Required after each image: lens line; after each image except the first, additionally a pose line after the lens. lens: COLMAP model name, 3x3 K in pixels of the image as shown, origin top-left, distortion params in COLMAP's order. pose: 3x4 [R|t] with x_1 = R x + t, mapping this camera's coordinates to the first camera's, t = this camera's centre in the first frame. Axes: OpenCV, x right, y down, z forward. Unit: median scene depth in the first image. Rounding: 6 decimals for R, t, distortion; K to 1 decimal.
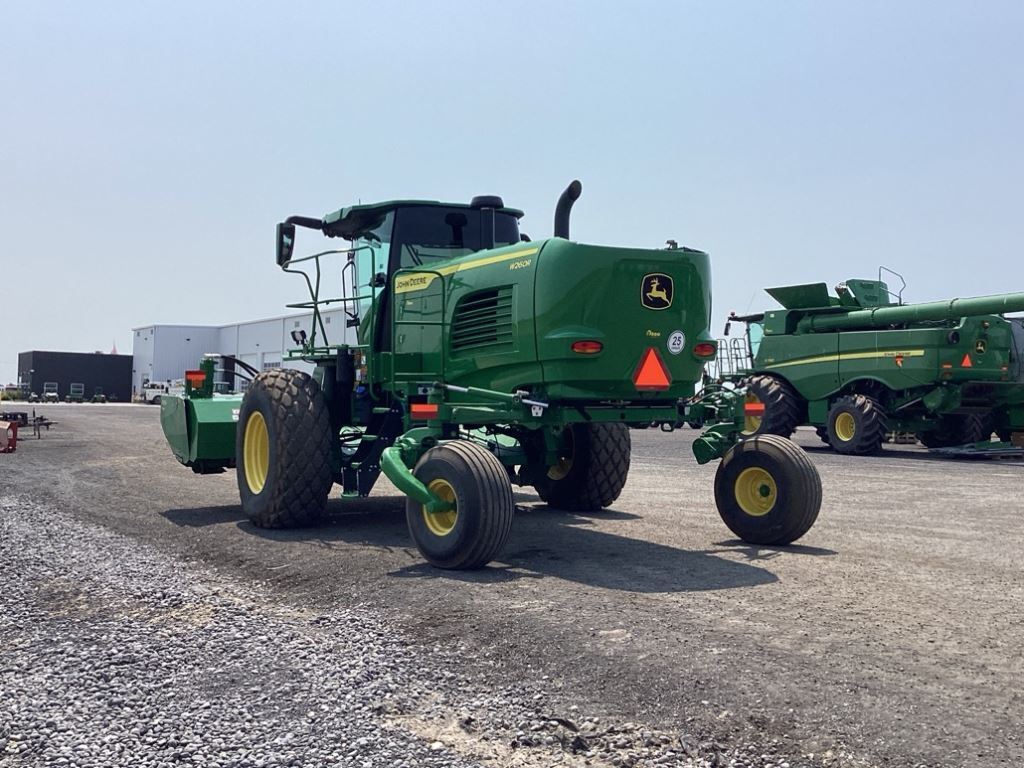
lens RADIAL K [[1146.6, 0, 514.2], [0, 1146.6, 390.5], [0, 0, 1]] dist [-0.000481, 0.000000]
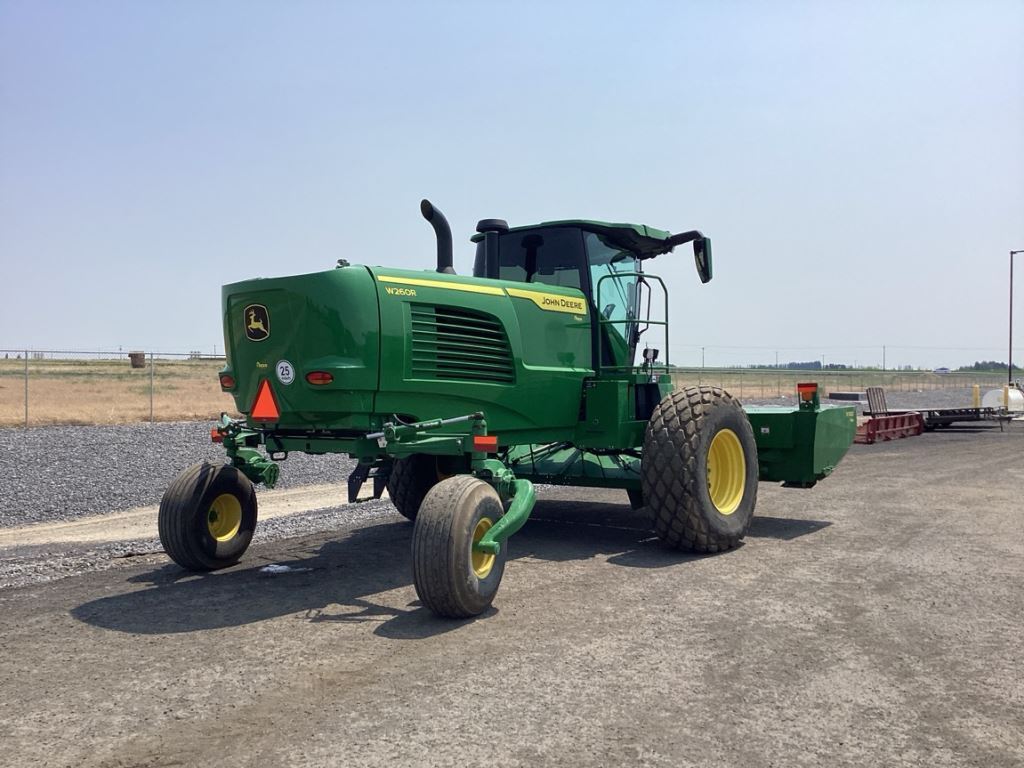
lens RADIAL K [[941.2, 0, 507.6], [0, 941.2, 380.3], [0, 0, 1]] dist [0.011408, 0.000000]
pose [[0.380212, -0.020237, -0.924678, 0.743856], [0.020991, 0.999692, -0.013247, -0.016567], [0.924661, -0.014373, 0.380520, 0.693204]]
